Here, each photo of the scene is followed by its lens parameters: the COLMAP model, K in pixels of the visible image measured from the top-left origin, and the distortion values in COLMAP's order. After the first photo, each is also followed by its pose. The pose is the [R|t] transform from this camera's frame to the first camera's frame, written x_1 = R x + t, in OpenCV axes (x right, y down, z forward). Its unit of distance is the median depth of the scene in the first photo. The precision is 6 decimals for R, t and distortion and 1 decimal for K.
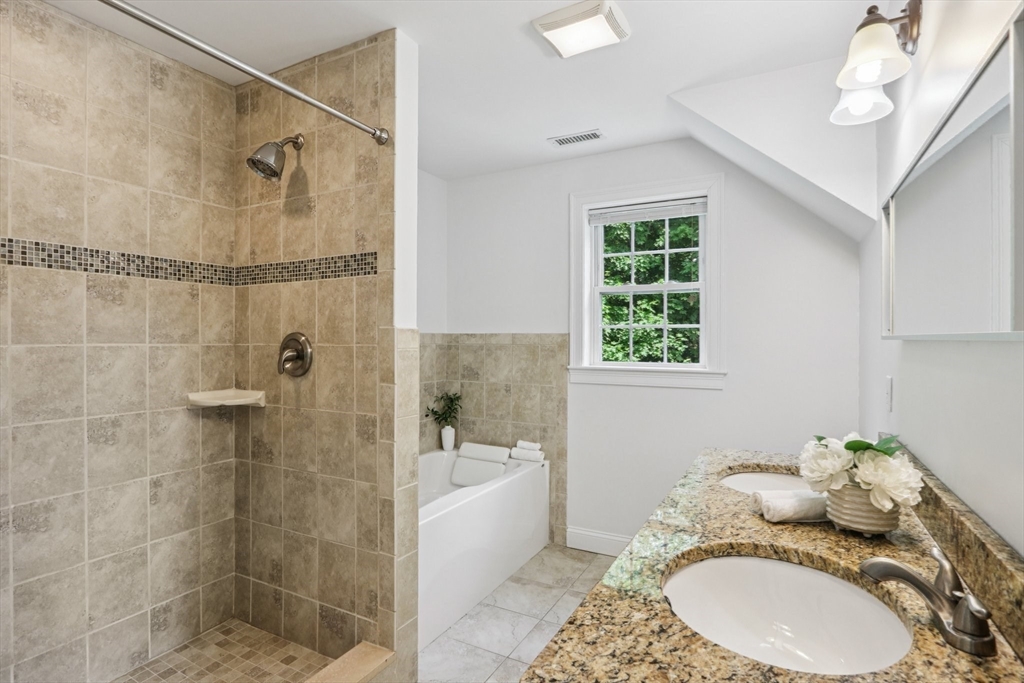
lens RADIAL K [[514.1, 0, 512.4], [0, 514.1, 340.5], [0, 0, 1]] dist [-0.019491, 0.002053]
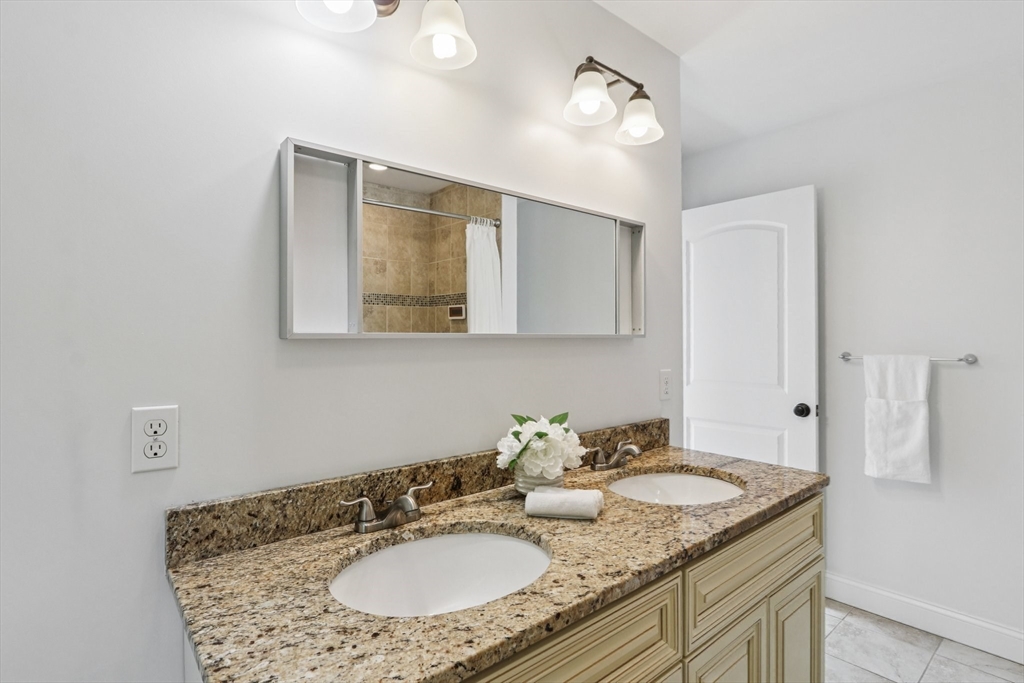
lens RADIAL K [[514.1, 0, 512.5], [0, 514.1, 339.7], [0, 0, 1]] dist [-0.019491, 0.002053]
pose [[-0.931606, 0.003305, 0.363454, 0.169514], [0.004402, 0.999988, 0.002191, 0.000933], [-0.363442, 0.003641, -0.931610, 1.204329]]
